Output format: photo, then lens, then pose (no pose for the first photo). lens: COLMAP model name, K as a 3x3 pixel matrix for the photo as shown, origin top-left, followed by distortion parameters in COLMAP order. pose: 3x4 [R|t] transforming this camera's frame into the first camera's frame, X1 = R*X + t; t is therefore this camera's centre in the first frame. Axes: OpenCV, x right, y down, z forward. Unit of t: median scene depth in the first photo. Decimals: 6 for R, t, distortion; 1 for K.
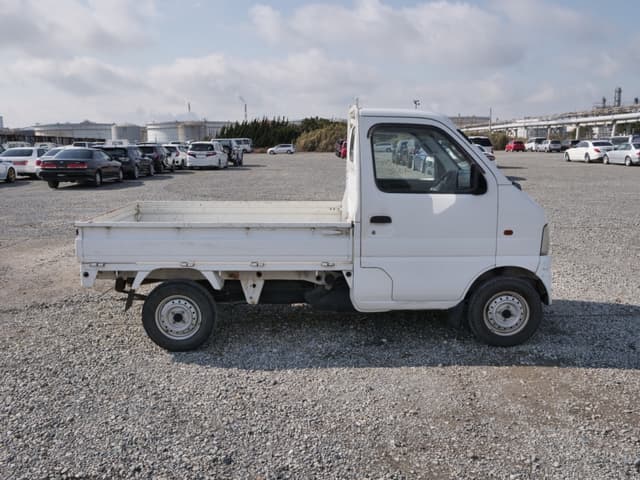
lens RADIAL K [[607.4, 0, 320.3], [0, 607.4, 238.1], [0, 0, 1]] dist [0.001385, 0.000000]
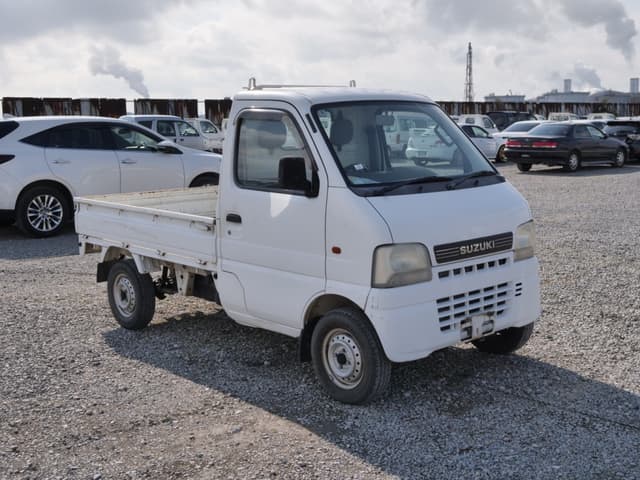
lens RADIAL K [[820.4, 0, 324.8], [0, 820.4, 240.3], [0, 0, 1]] dist [-0.014115, 0.000000]
pose [[0.671884, 0.105731, -0.733071, 0.989640], [-0.105675, 0.993317, 0.046411, -0.063564], [0.733079, 0.046285, 0.678567, 0.281063]]
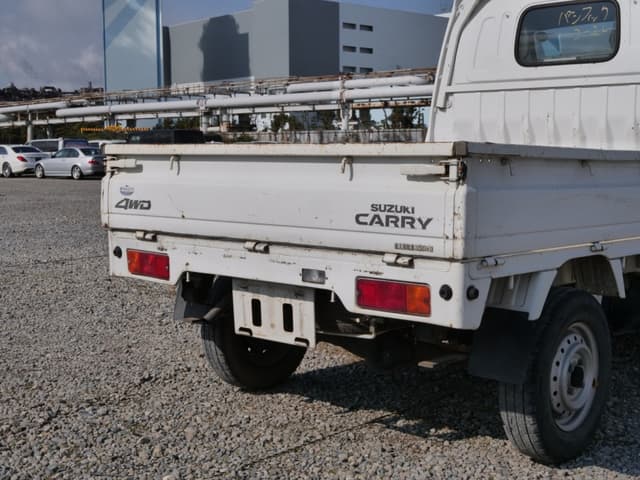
lens RADIAL K [[918.8, 0, 326.8], [0, 918.8, 236.0], [0, 0, 1]] dist [0.013641, 0.000000]
pose [[0.664370, -0.053723, 0.745470, -0.793862], [0.108071, 0.993836, -0.024692, 0.029756], [-0.739549, 0.096968, 0.666081, 0.667916]]
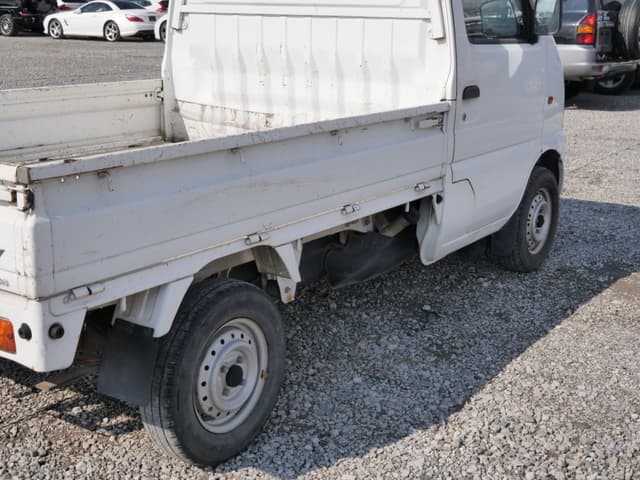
lens RADIAL K [[918.8, 0, 321.3], [0, 918.8, 238.1], [0, 0, 1]] dist [0.013641, 0.000000]
pose [[0.569495, -0.190909, 0.799518, -0.641966], [0.112838, 0.981604, 0.154014, -0.042082], [-0.814213, 0.002506, 0.580560, 0.582651]]
